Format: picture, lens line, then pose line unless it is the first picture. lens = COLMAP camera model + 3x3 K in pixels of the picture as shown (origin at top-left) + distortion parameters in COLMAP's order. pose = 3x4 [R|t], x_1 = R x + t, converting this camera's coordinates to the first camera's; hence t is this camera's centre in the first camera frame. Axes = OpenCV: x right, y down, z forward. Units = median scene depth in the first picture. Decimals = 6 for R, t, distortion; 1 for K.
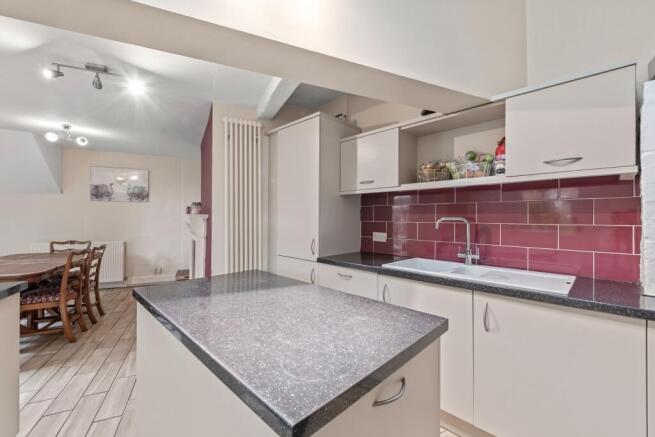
lens RADIAL K [[270.8, 0, 324.2], [0, 270.8, 216.2], [0, 0, 1]] dist [-0.001958, -0.000173]
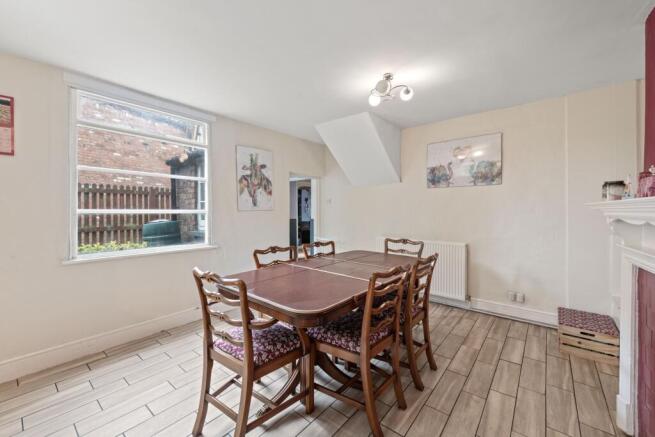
lens RADIAL K [[270.8, 0, 324.7], [0, 270.8, 213.4], [0, 0, 1]] dist [-0.001958, -0.000173]
pose [[0.433483, 0.001072, -0.901161, -0.276917], [0.010154, 0.999930, 0.006074, 0.007822], [0.901105, -0.011783, 0.433441, 0.379597]]
